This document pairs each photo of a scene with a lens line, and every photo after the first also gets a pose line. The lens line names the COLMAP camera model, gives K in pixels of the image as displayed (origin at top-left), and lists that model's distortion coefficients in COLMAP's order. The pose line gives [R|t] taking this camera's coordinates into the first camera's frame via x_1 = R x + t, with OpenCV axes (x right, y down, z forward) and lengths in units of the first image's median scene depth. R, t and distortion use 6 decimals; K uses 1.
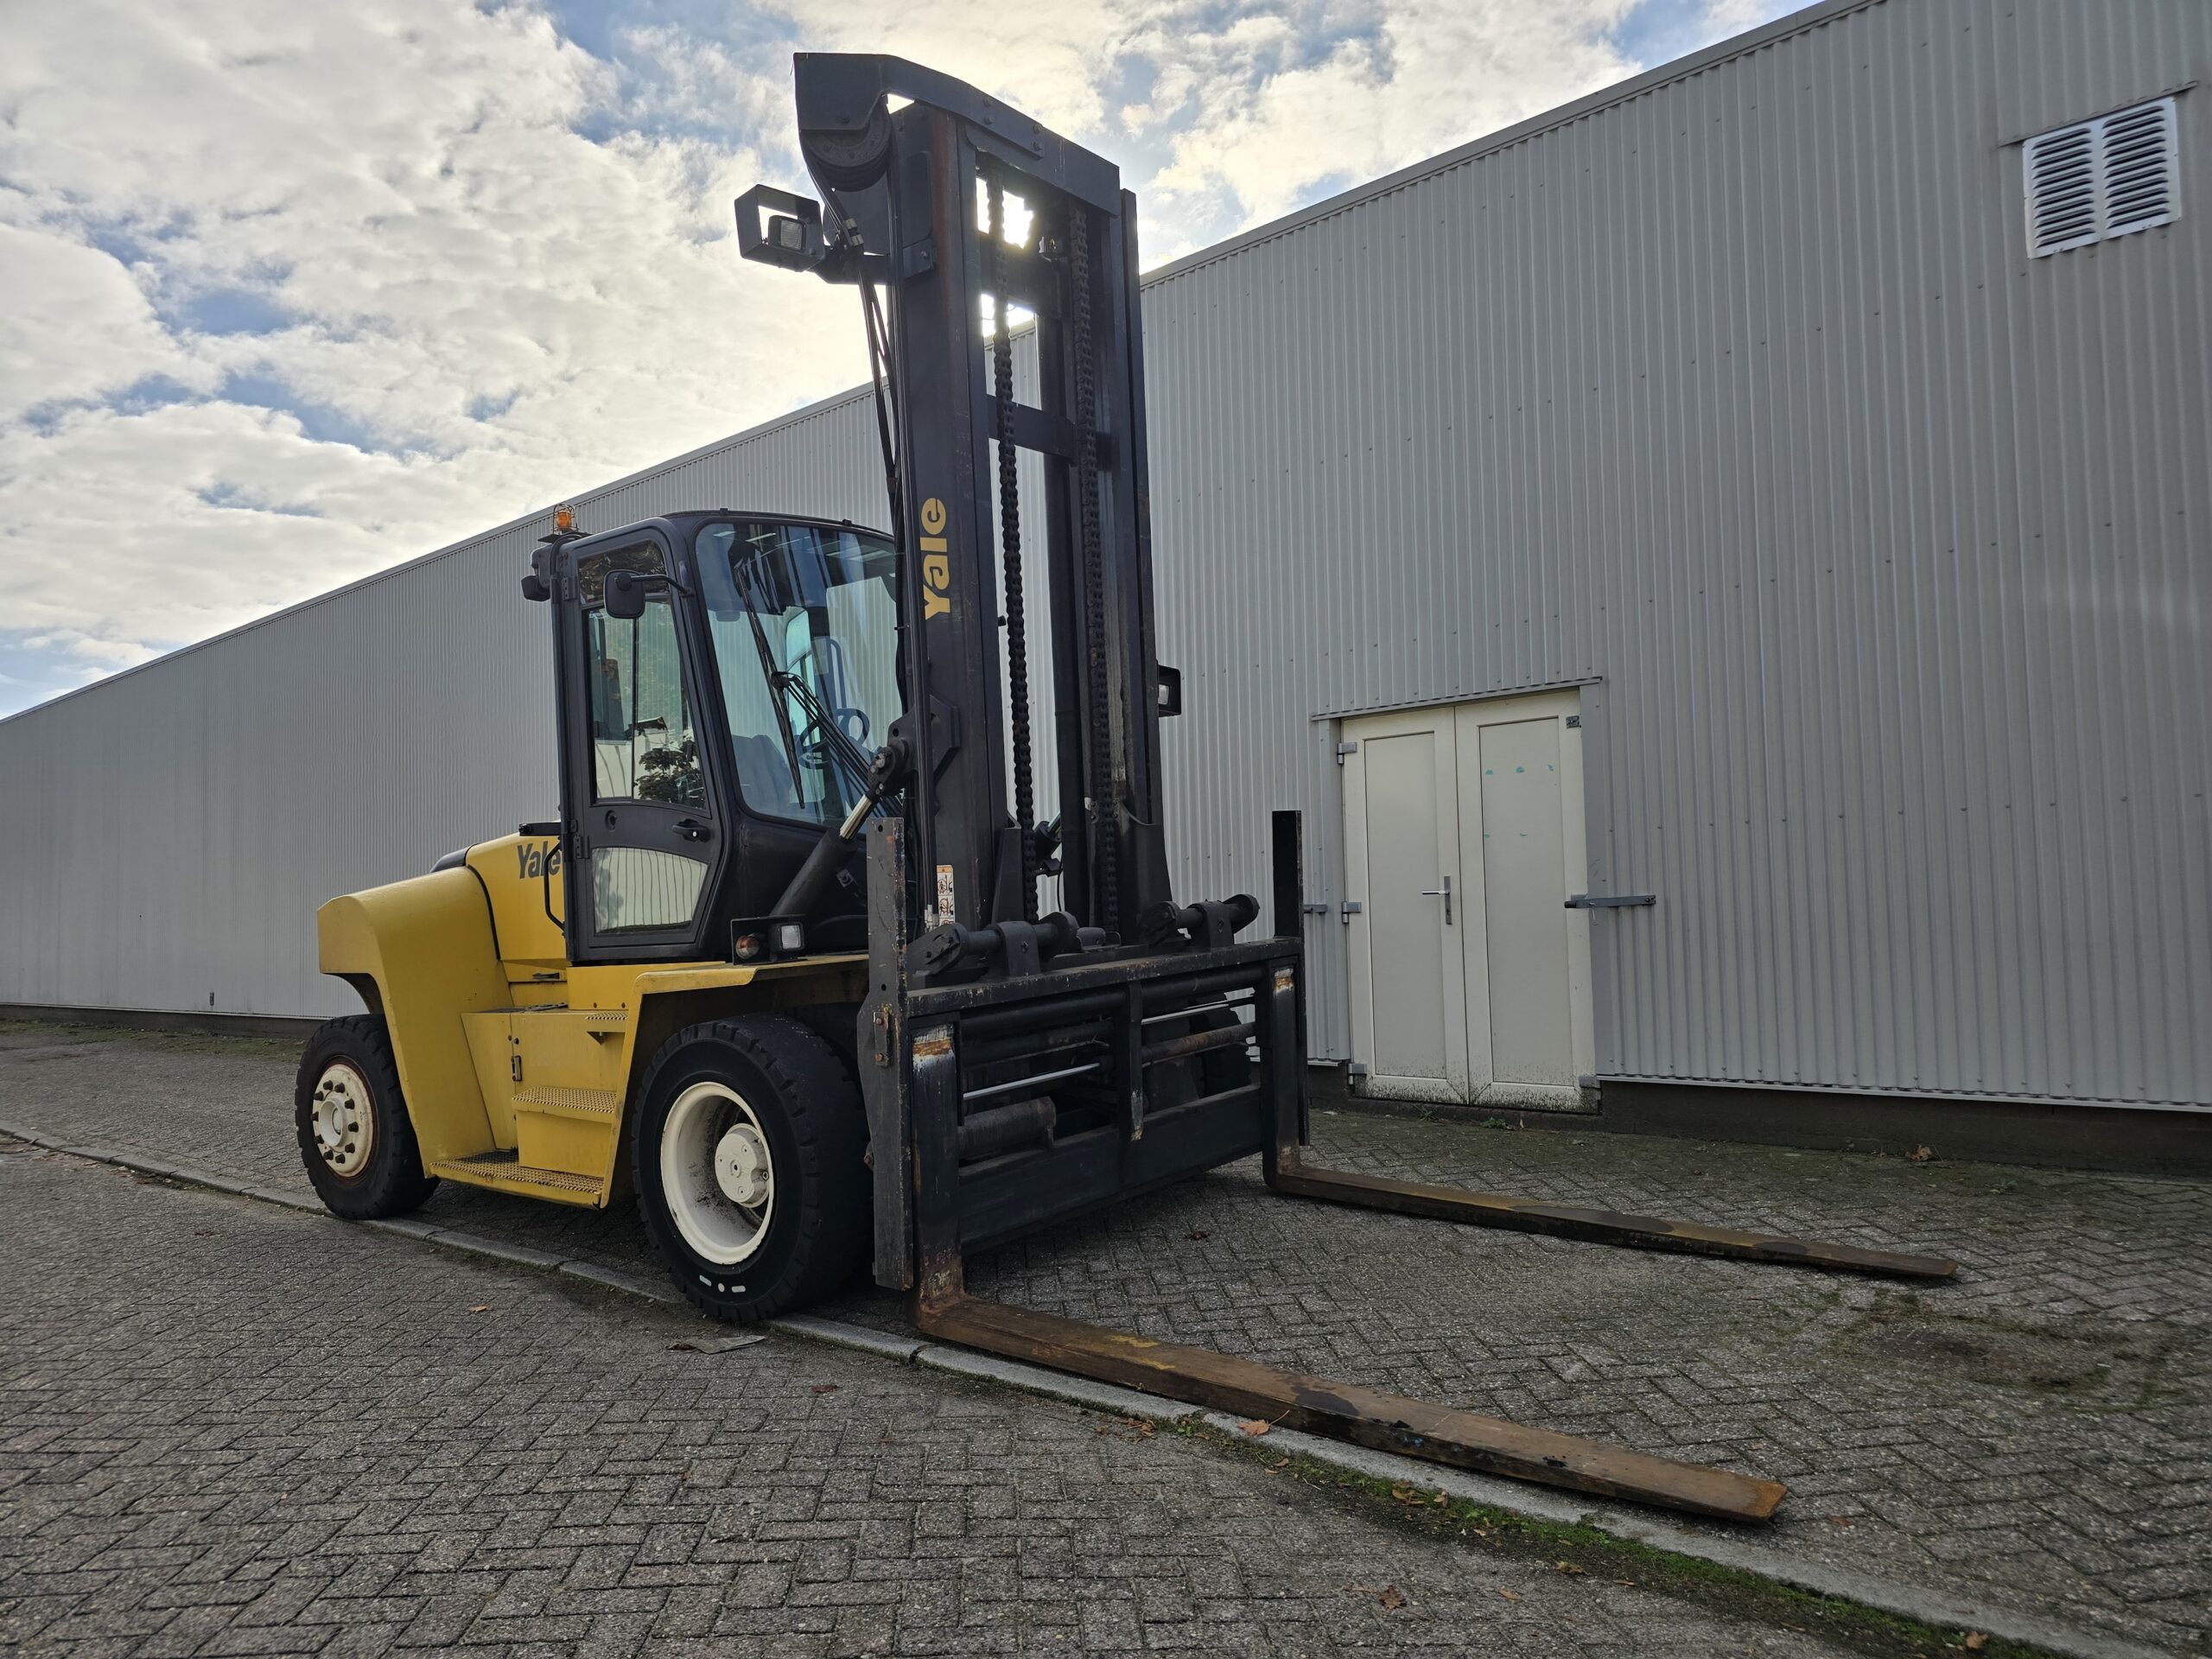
lens RADIAL K [[1484.3, 0, 1106.6], [0, 1484.3, 852.3], [0, 0, 1]] dist [0.052593, -0.044277]
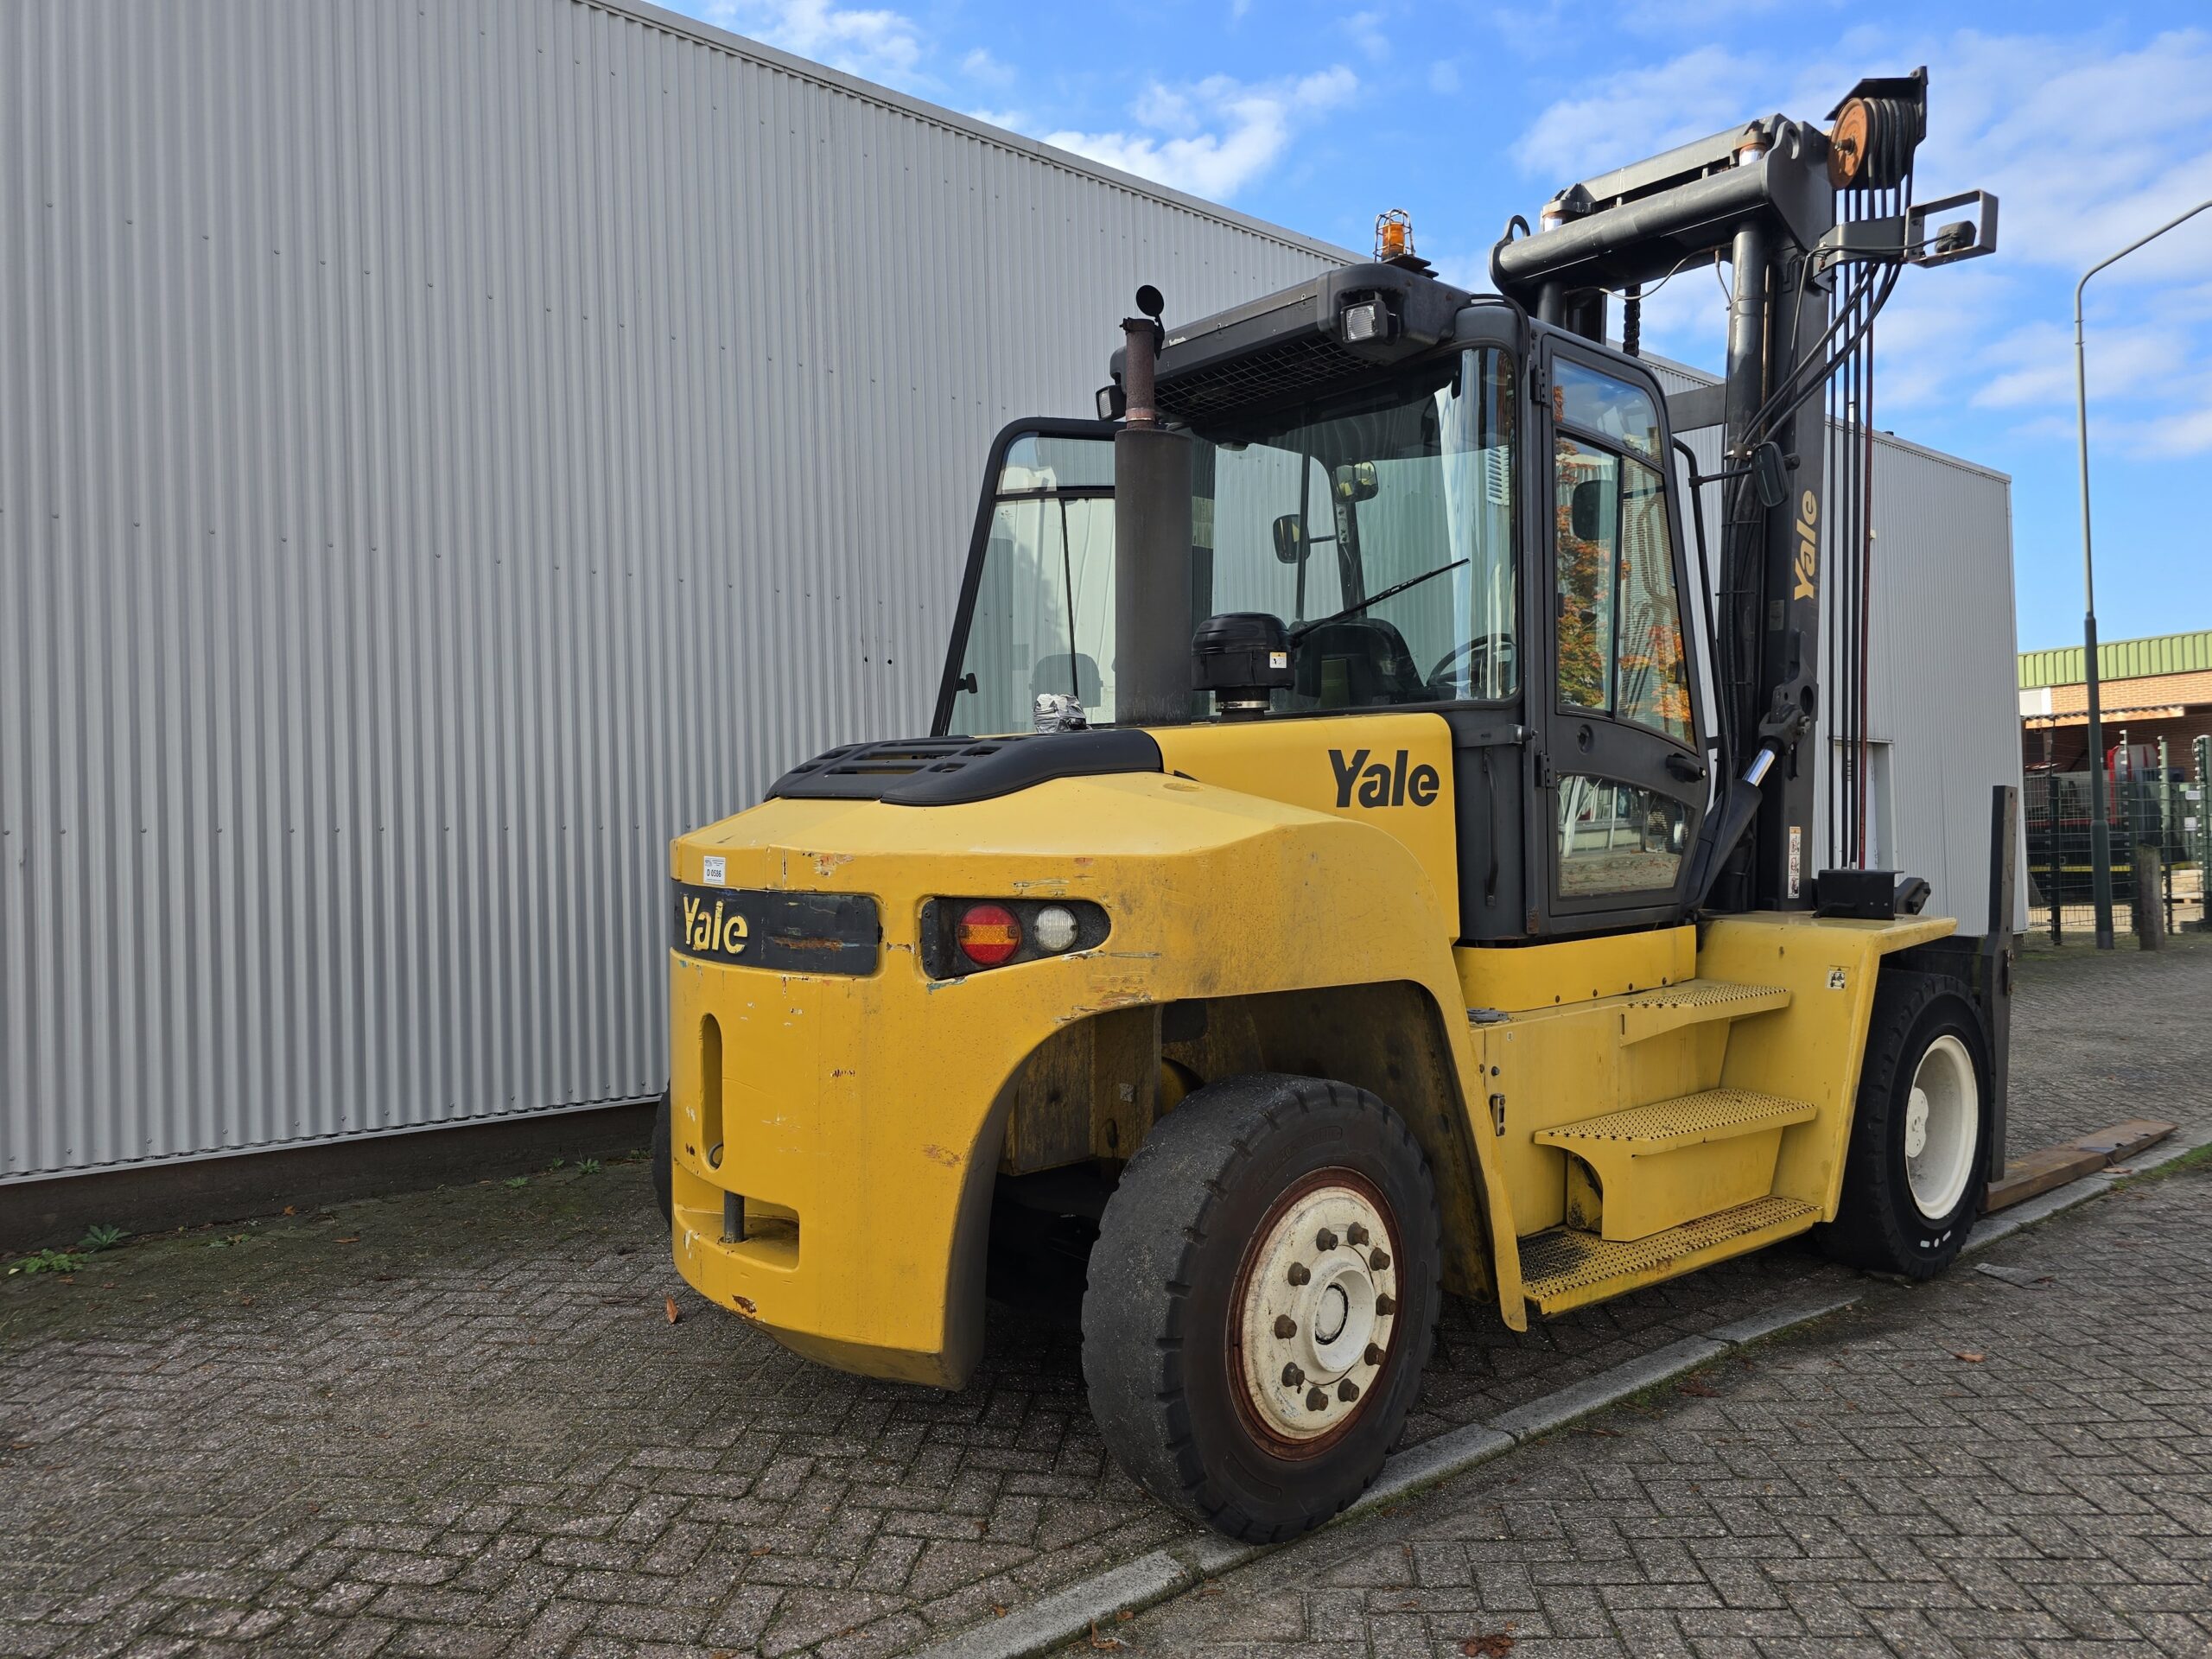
lens RADIAL K [[1484.3, 0, 1093.1], [0, 1484.3, 846.3], [0, 0, 1]] dist [0.052593, -0.044277]
pose [[0.184479, 0.036198, 0.982170, -1.327631], [-0.023271, 0.999202, -0.032455, 0.073183], [-0.982561, -0.016869, 0.185174, 1.347541]]
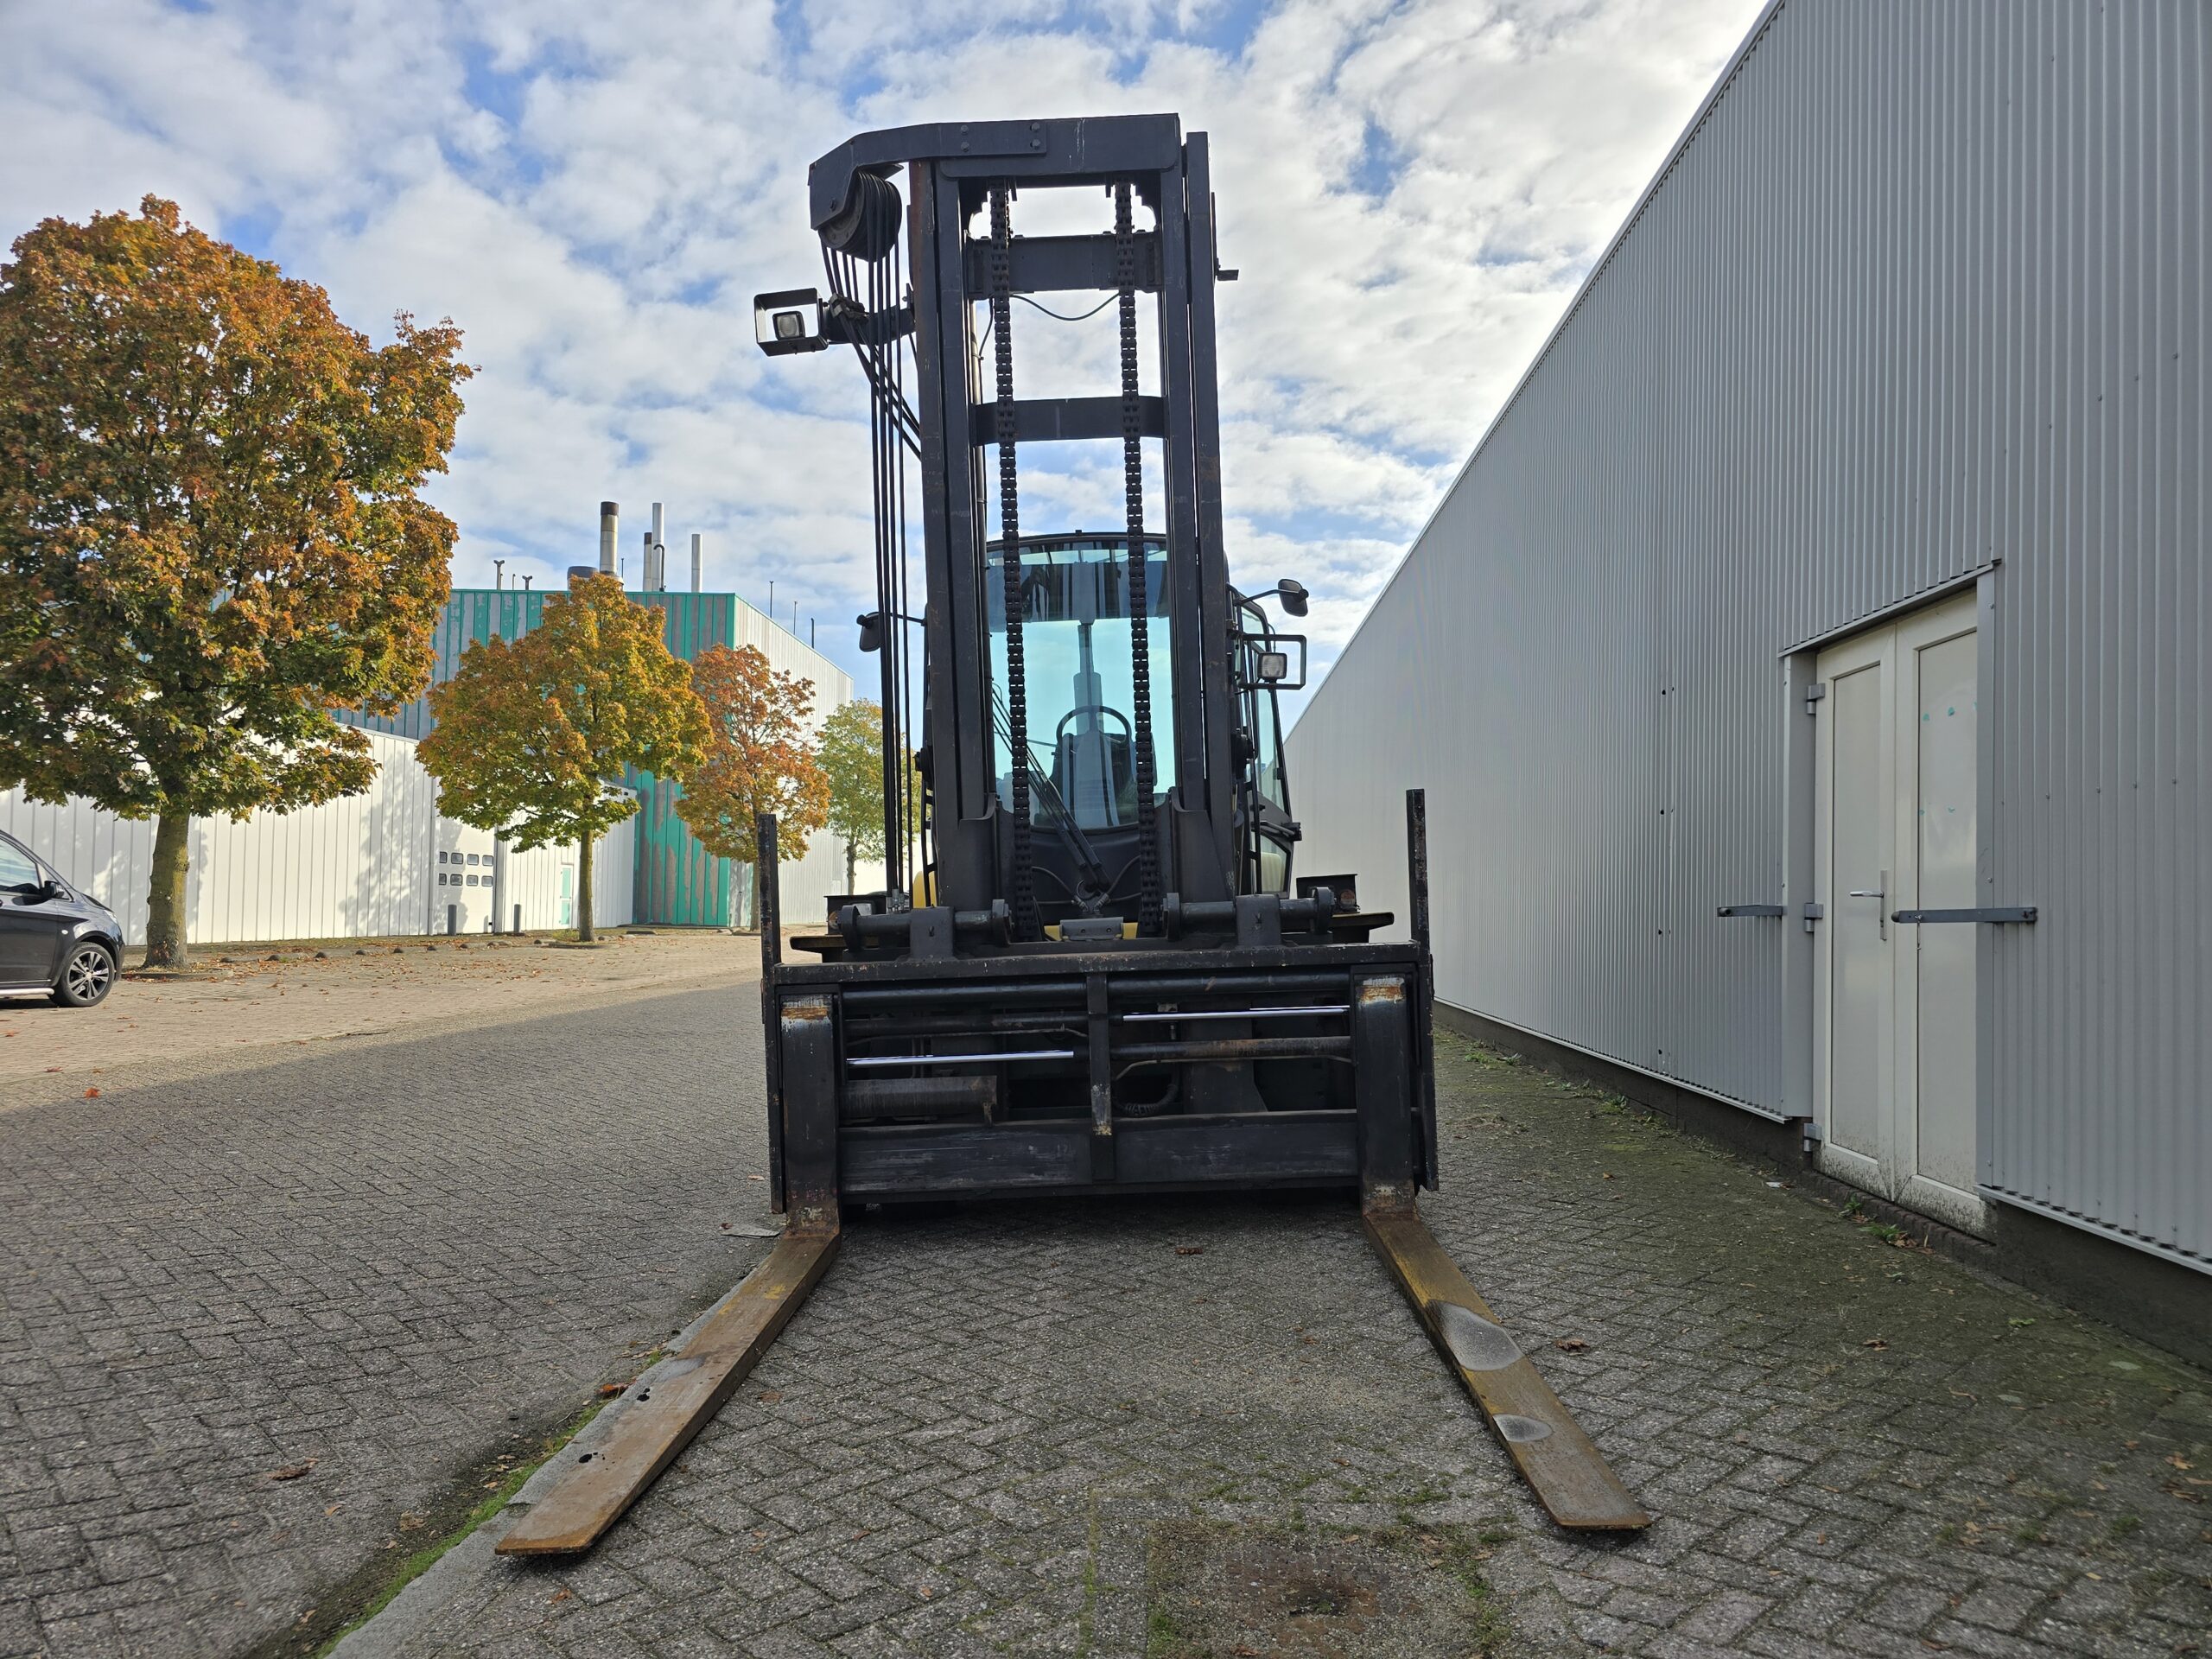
lens RADIAL K [[1484.3, 0, 1104.7], [0, 1484.3, 865.9], [0, 0, 1]] dist [0.052593, -0.044277]
pose [[0.614291, 0.014252, -0.788951, 0.856537], [0.007040, 0.999698, 0.023541, -0.007395], [0.789048, -0.020016, 0.614005, 0.437310]]
